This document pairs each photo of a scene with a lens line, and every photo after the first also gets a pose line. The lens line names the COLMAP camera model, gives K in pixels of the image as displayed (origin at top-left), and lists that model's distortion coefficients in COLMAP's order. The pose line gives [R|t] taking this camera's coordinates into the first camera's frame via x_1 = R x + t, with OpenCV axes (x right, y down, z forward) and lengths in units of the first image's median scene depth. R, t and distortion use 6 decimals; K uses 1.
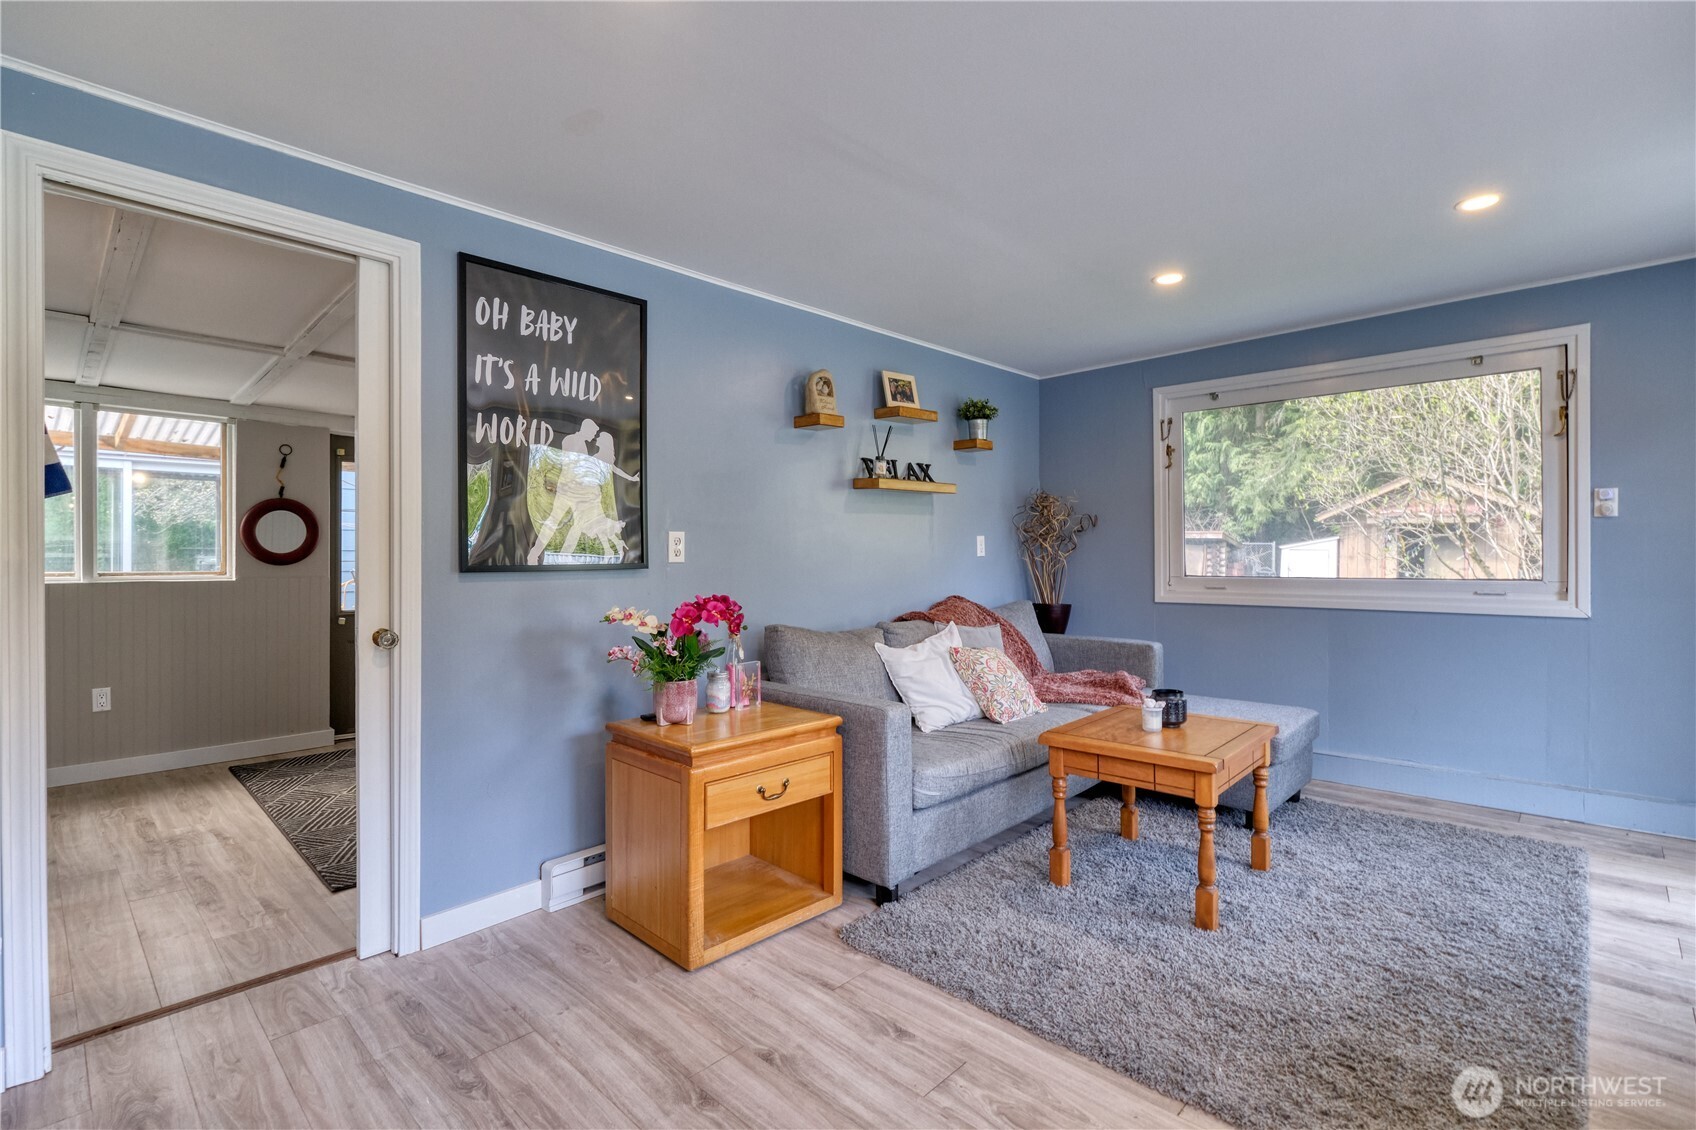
lens RADIAL K [[764.9, 0, 797.1], [0, 764.9, 566.7], [0, 0, 1]] dist [-0.011262, -0.002285]
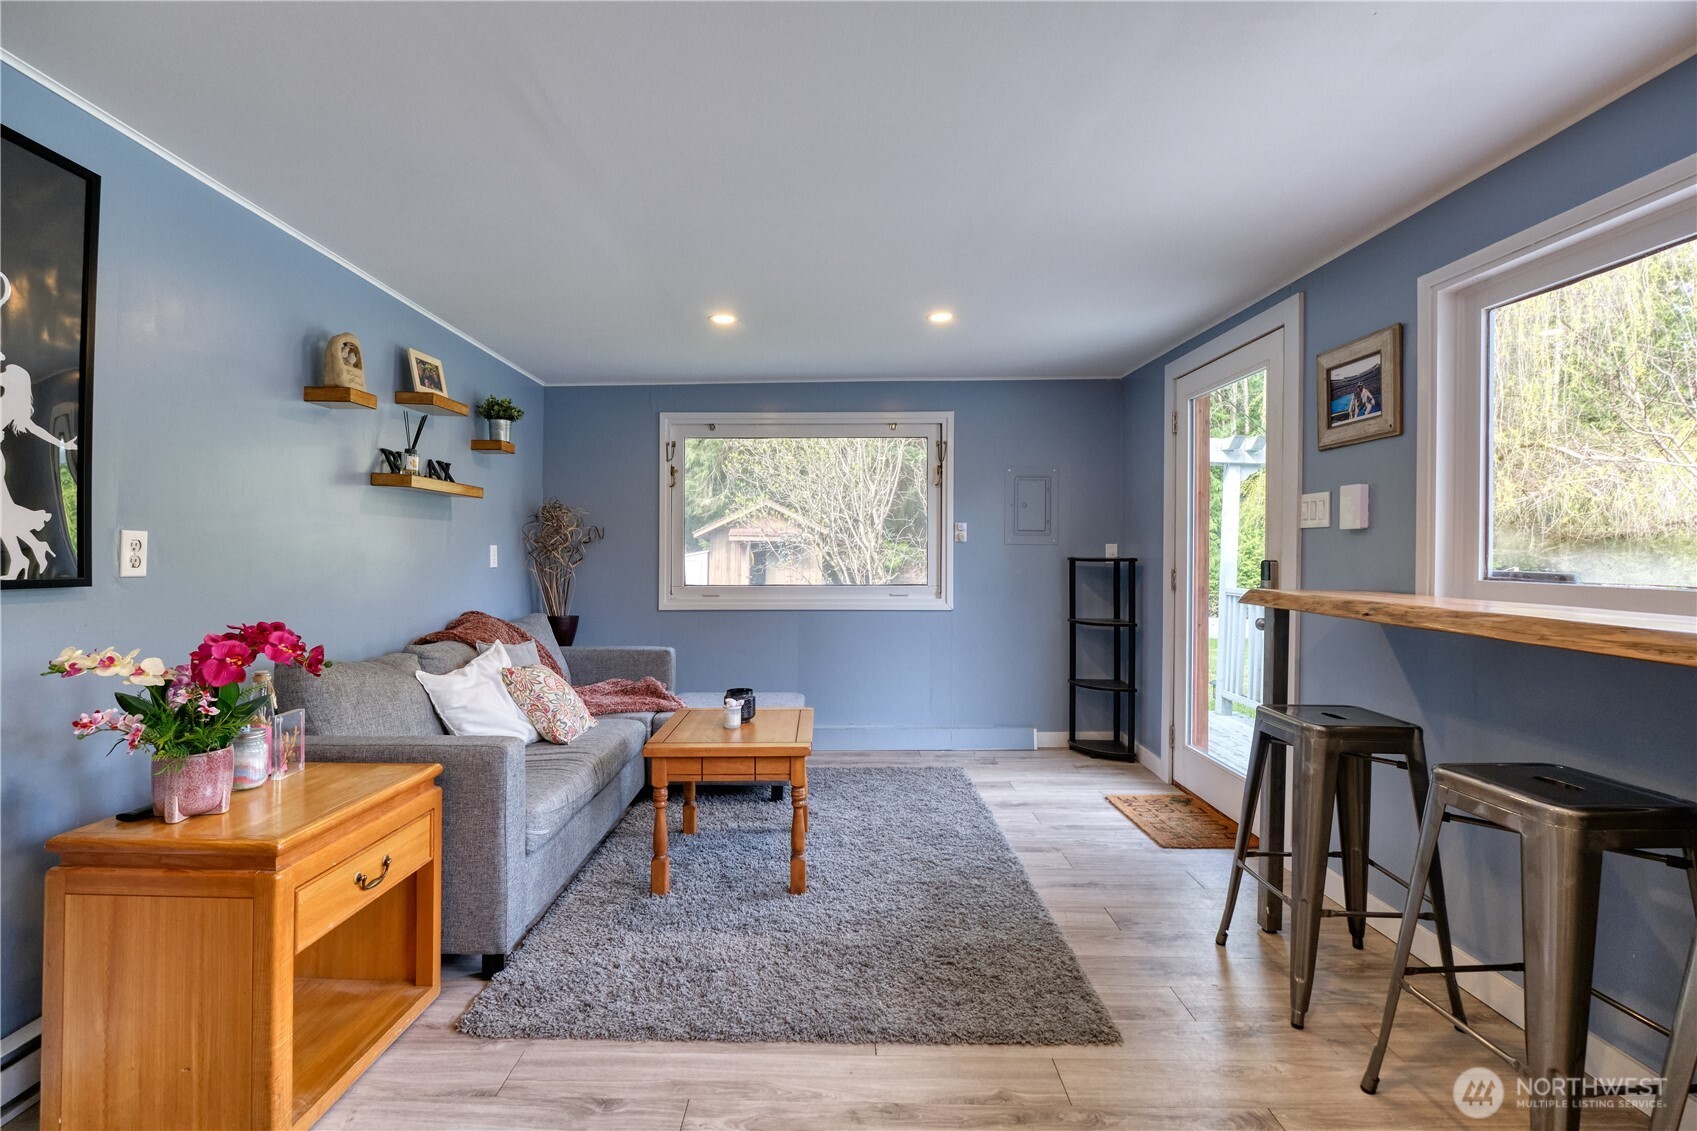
lens RADIAL K [[765.4, 0, 807.9], [0, 765.4, 560.8], [0, 0, 1]] dist [-0.011262, -0.002285]
pose [[0.721323, 0.007746, 0.692555, -0.220027], [0.006684, 0.999813, -0.018145, -0.003816], [-0.692566, 0.017718, 0.721137, 0.129349]]
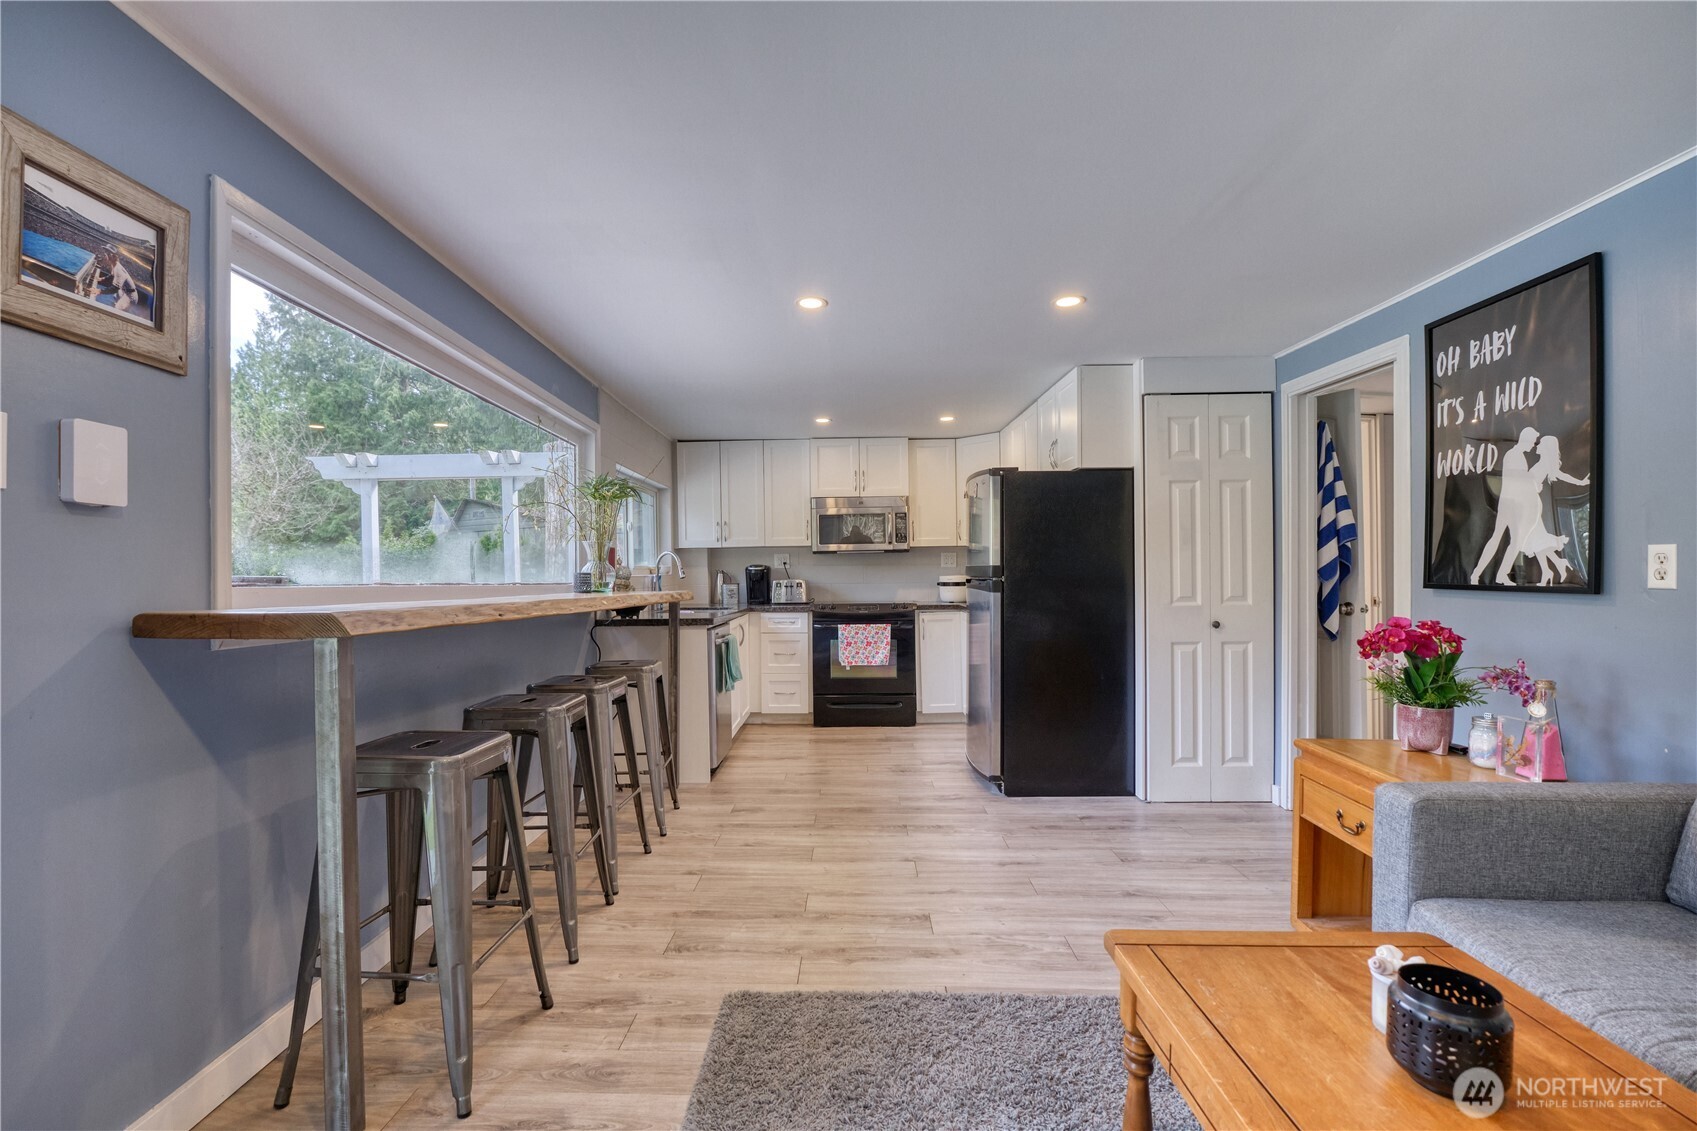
lens RADIAL K [[765.4, 0, 834.6], [0, 765.4, 573.9], [0, 0, 1]] dist [-0.011262, -0.002285]
pose [[-0.714768, 0.007463, -0.699322, 0.986723], [-0.013546, 0.999608, 0.024513, -0.029375], [0.699230, 0.026994, -0.714387, 1.105537]]
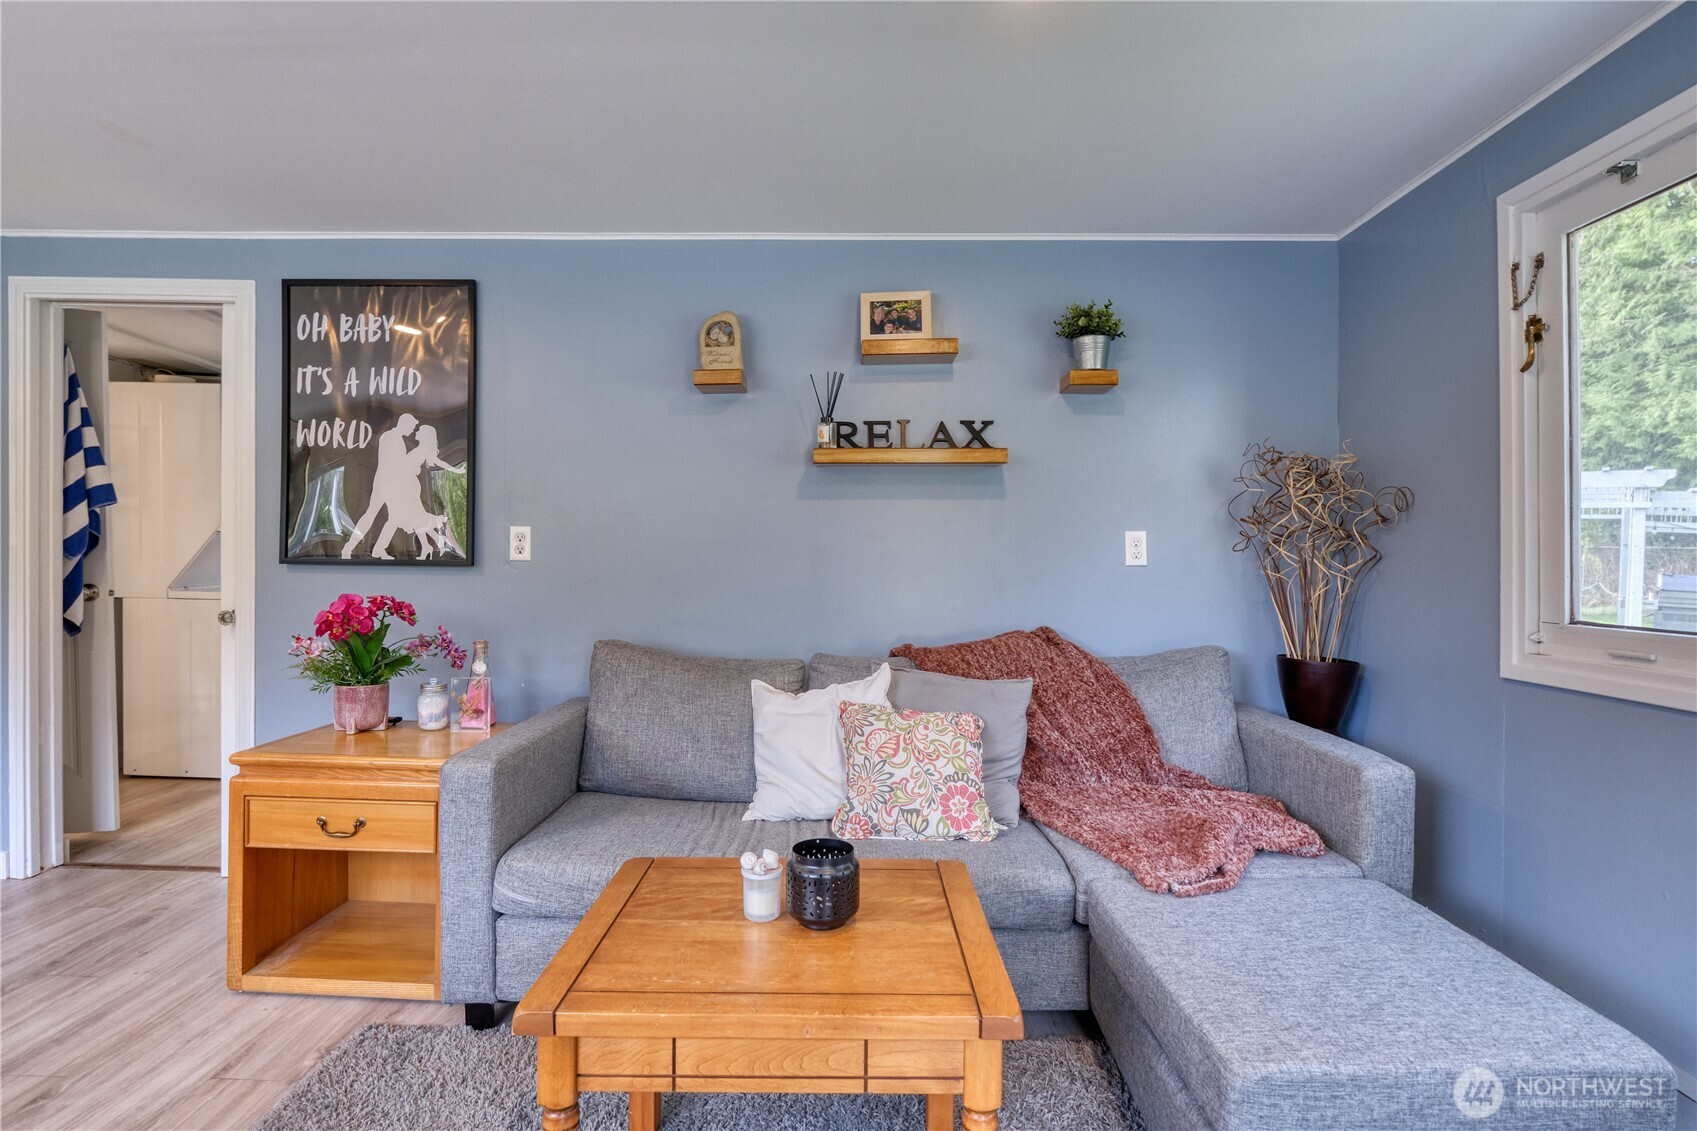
lens RADIAL K [[797.9, 0, 845.6], [0, 797.9, 565.4], [0, 0, 1]] dist [-0.008617, -0.001301]
pose [[0.708984, 0.022399, -0.704869, 0.894800], [-0.028996, 0.999576, 0.002599, -0.015488], [0.704628, 0.018596, 0.709333, 0.692925]]
